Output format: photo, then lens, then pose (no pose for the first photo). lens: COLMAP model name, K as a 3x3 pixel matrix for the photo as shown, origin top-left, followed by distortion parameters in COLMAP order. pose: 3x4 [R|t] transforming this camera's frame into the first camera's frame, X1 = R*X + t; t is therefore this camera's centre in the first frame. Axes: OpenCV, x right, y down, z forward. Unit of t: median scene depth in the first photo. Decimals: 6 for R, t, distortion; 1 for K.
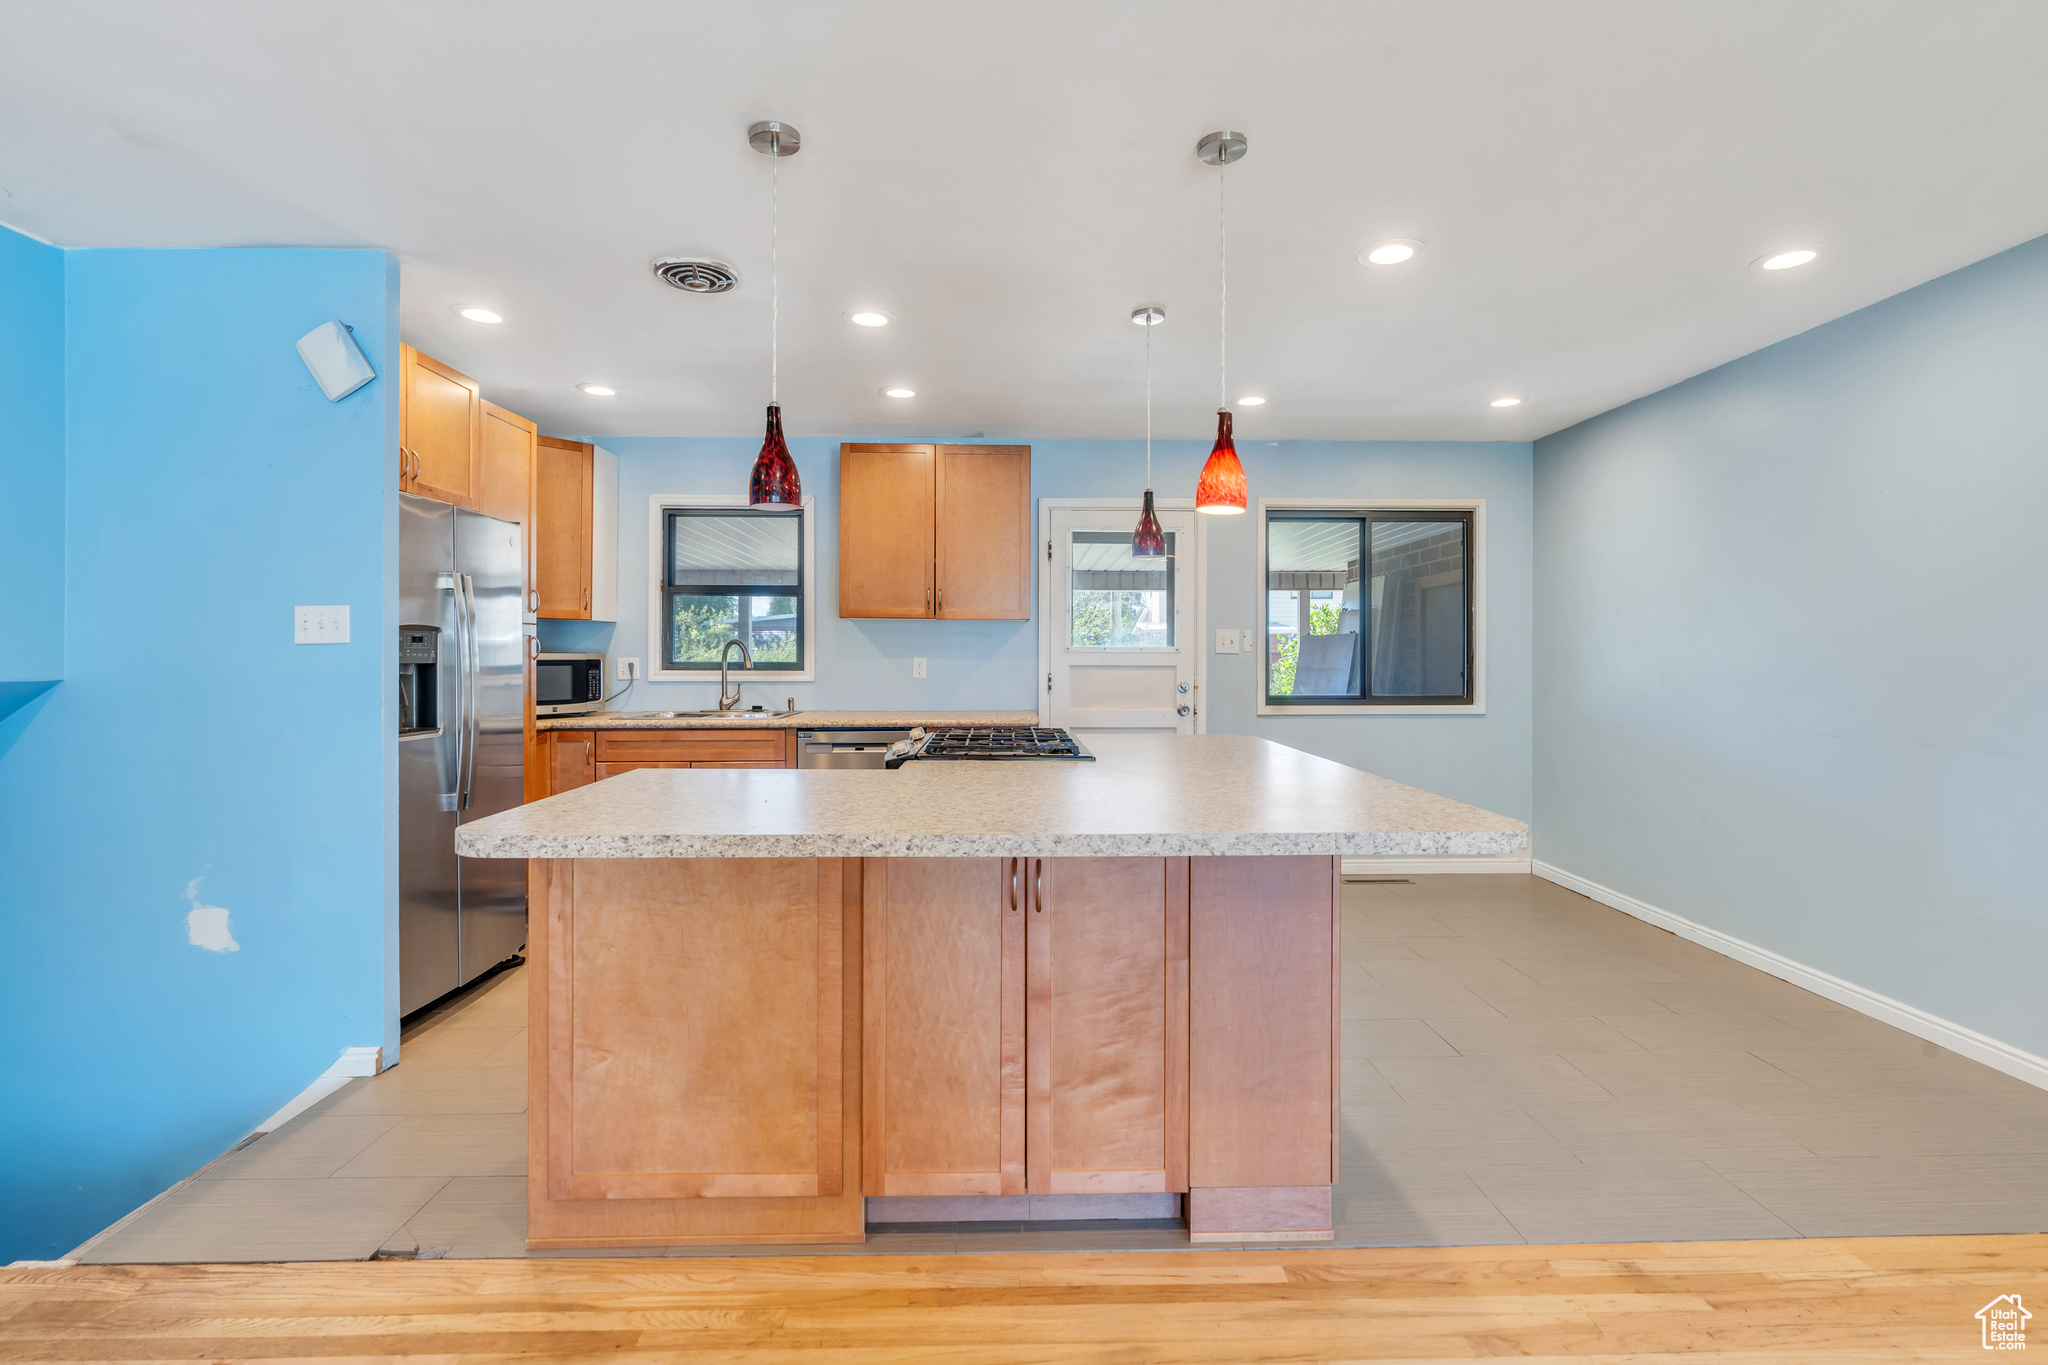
lens RADIAL K [[919.2, 0, 1026.3], [0, 919.2, 638.3], [0, 0, 1]] dist [-0.035446, 0.027734]
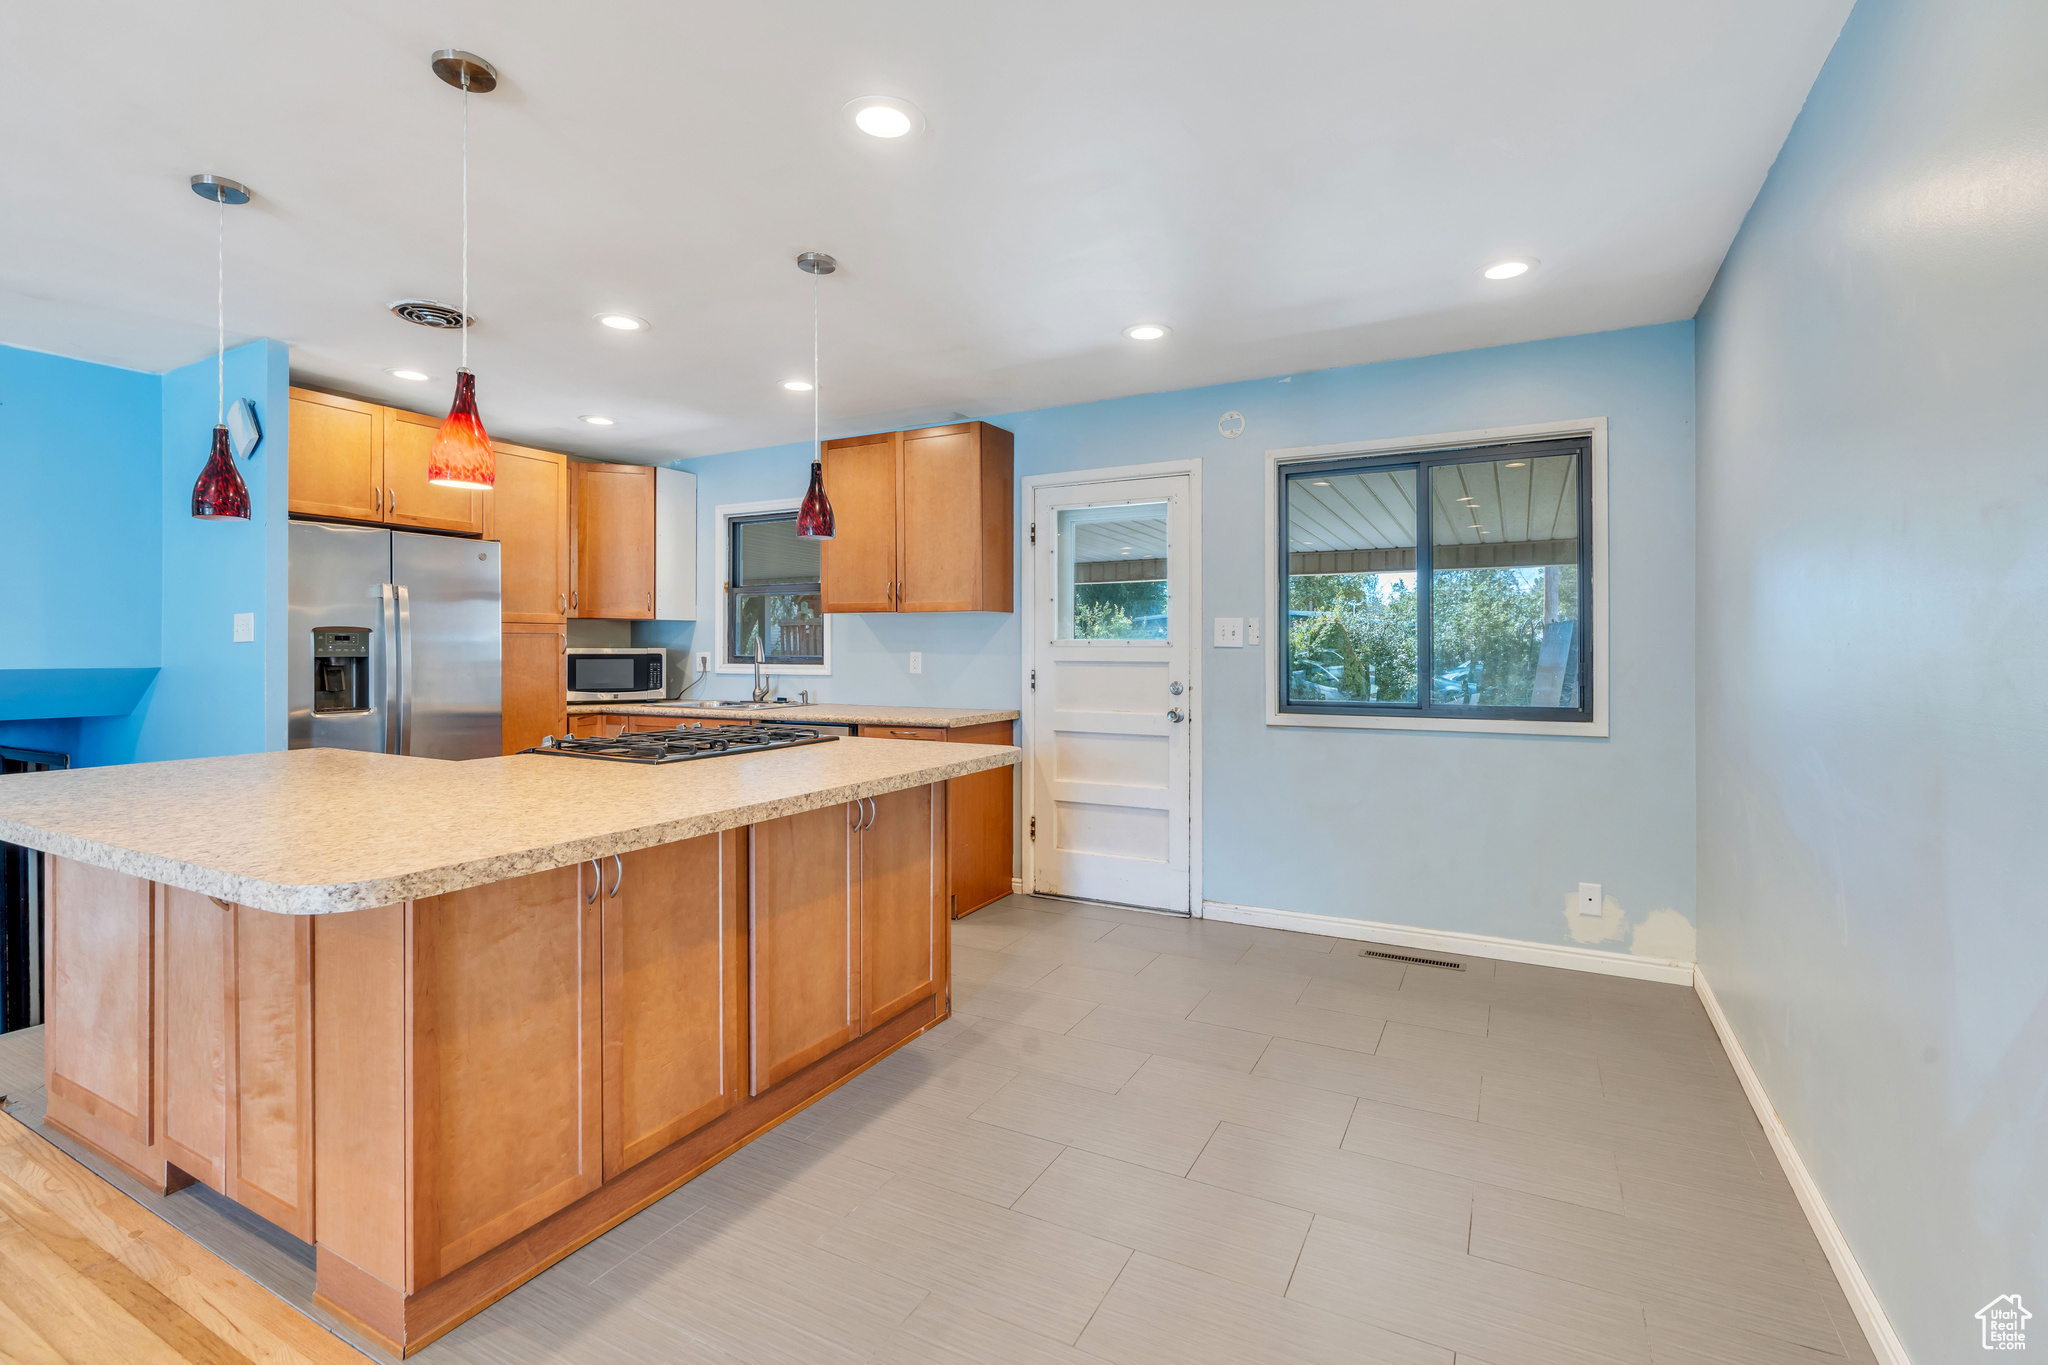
lens RADIAL K [[915.2, 0, 1025.1], [0, 915.2, 637.7], [0, 0, 1]] dist [-0.000810, 0.000066]
pose [[0.872776, -0.007272, -0.488067, 0.478756], [0.009856, 0.999948, 0.002725, 0.004166], [0.488022, -0.007189, 0.872802, 0.215351]]
